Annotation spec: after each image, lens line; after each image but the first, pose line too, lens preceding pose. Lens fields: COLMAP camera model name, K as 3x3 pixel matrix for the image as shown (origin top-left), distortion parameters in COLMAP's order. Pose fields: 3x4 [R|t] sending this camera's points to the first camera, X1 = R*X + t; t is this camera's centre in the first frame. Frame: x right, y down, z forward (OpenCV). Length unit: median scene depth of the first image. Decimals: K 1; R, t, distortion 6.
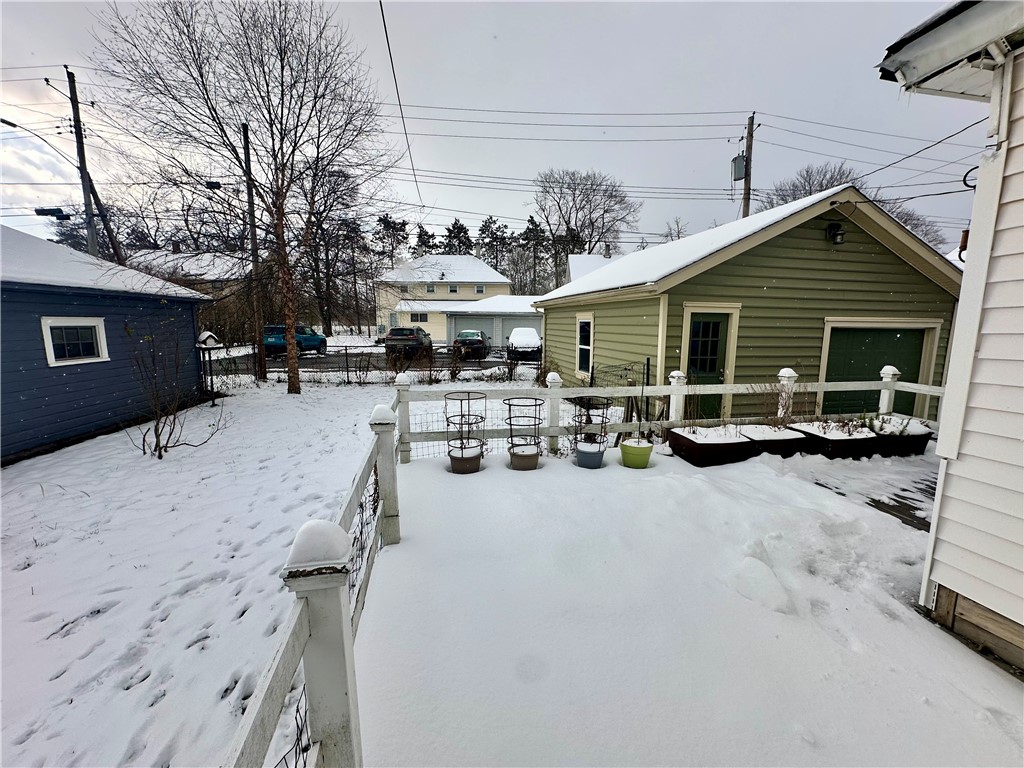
lens RADIAL K [[407.2, 0, 512.4], [0, 407.2, 382.3], [0, 0, 1]] dist [-0.001182, 0.000084]
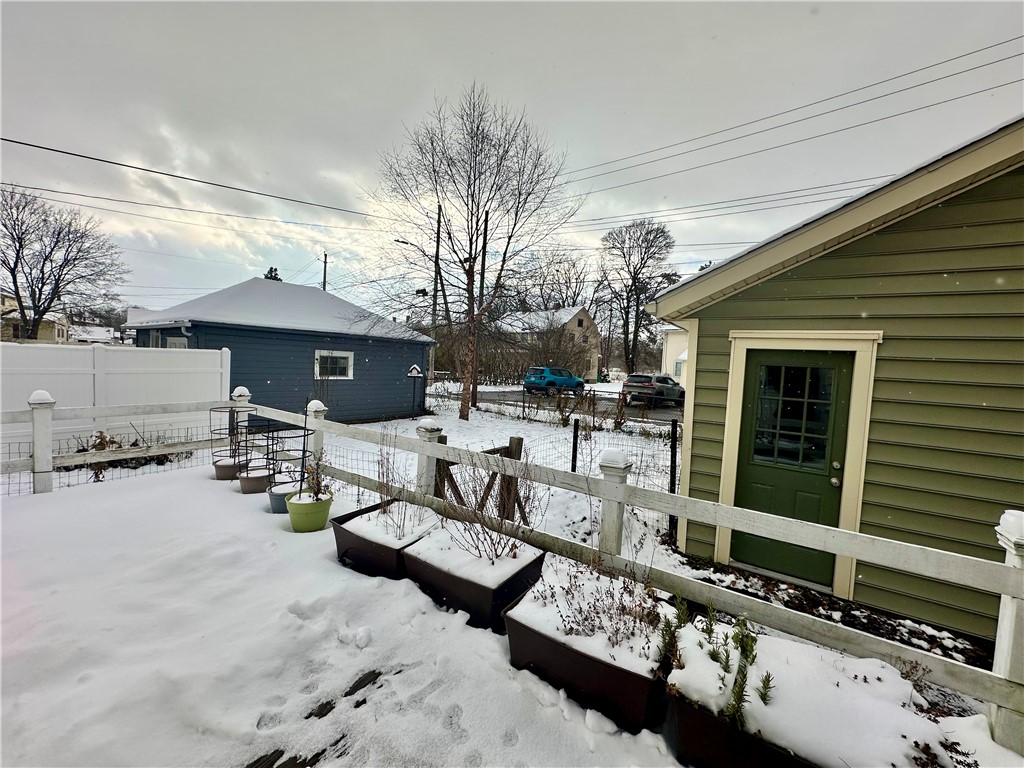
lens RADIAL K [[407.2, 0, 512.4], [0, 407.2, 382.3], [0, 0, 1]] dist [-0.001182, 0.000084]
pose [[0.699673, 0.060986, -0.711855, 0.600606], [-0.146719, 0.987380, -0.059617, -0.042768], [0.699236, 0.146155, 0.699791, 0.372058]]
